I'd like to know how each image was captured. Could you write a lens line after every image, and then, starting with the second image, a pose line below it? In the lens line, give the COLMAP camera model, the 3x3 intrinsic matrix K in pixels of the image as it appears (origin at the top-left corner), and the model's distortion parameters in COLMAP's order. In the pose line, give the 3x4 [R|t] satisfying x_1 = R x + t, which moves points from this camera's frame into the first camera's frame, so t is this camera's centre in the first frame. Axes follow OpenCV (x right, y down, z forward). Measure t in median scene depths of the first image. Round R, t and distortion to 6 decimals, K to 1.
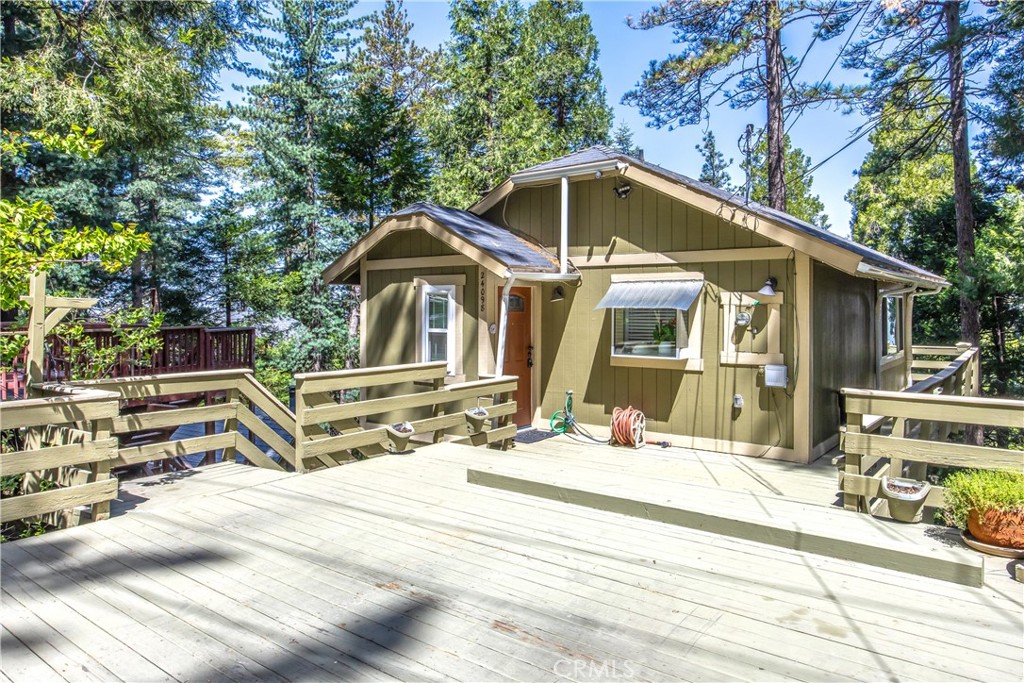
lens RADIAL K [[700.0, 0, 513.9], [0, 700.0, 297.0], [0, 0, 1]] dist [-0.004730, -0.000780]
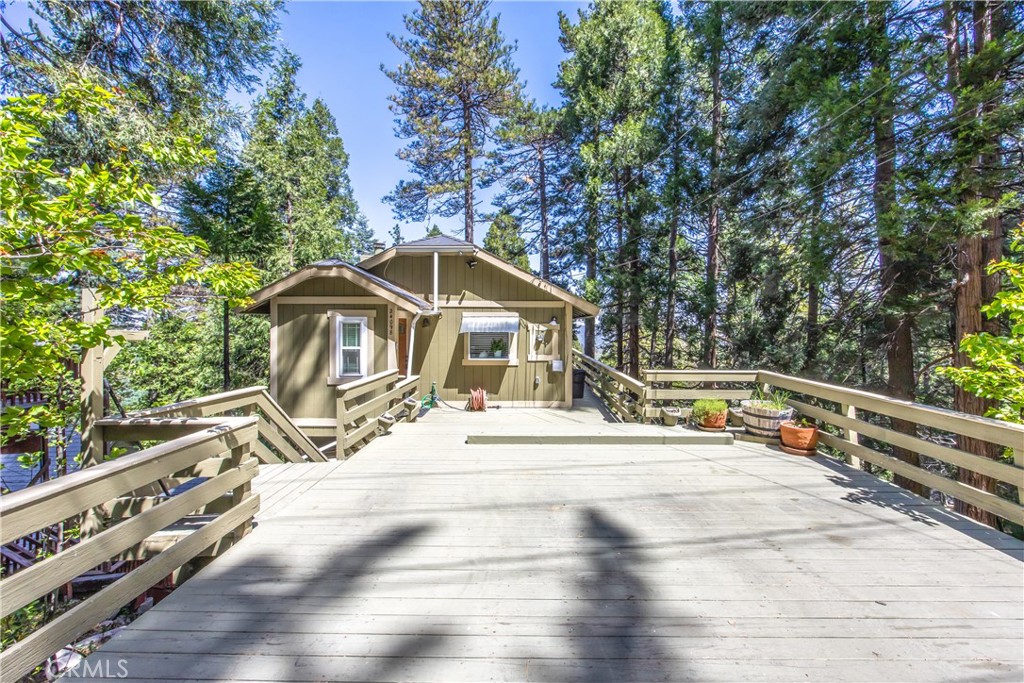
lens RADIAL K [[397.6, 0, 545.8], [0, 397.6, 316.7], [0, 0, 1]] dist [-0.010294, -0.000077]
pose [[0.787498, 0.016101, 0.616106, -0.298443], [-0.010449, 0.999864, -0.012775, -0.010504], [-0.616228, 0.003623, 0.787559, 0.105918]]
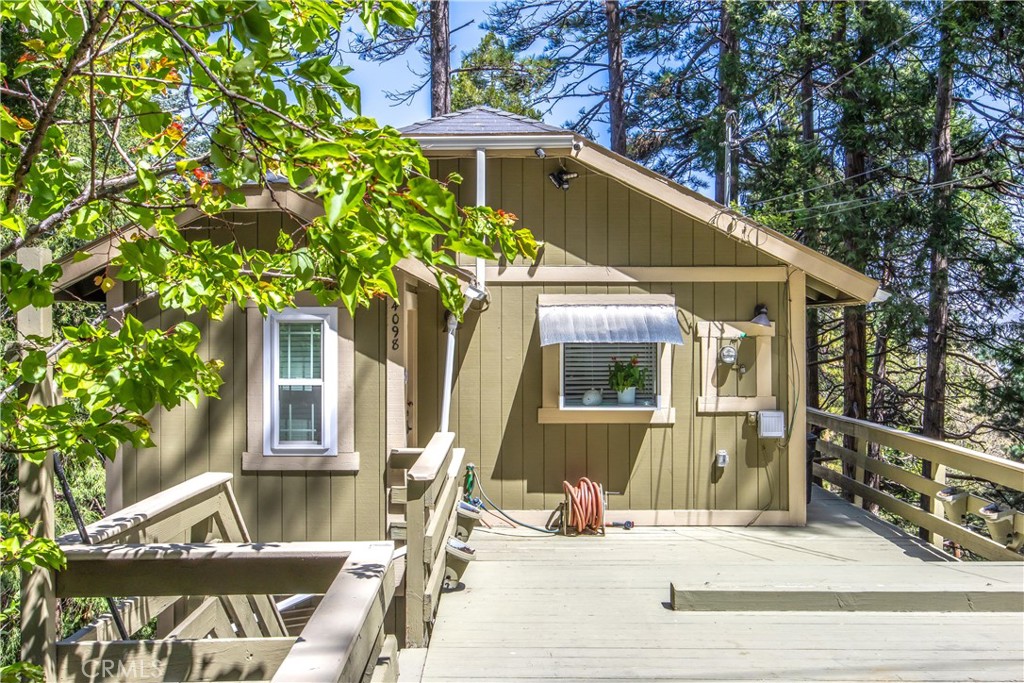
lens RADIAL K [[985.2, 0, 560.1], [0, 985.2, 306.2], [0, 0, 1]] dist [-0.002323, 0.000557]
pose [[0.793484, 0.011816, 0.608476, -0.446754], [-0.006805, 0.999921, -0.010543, -0.009856], [-0.608553, 0.004225, 0.793502, 0.195211]]
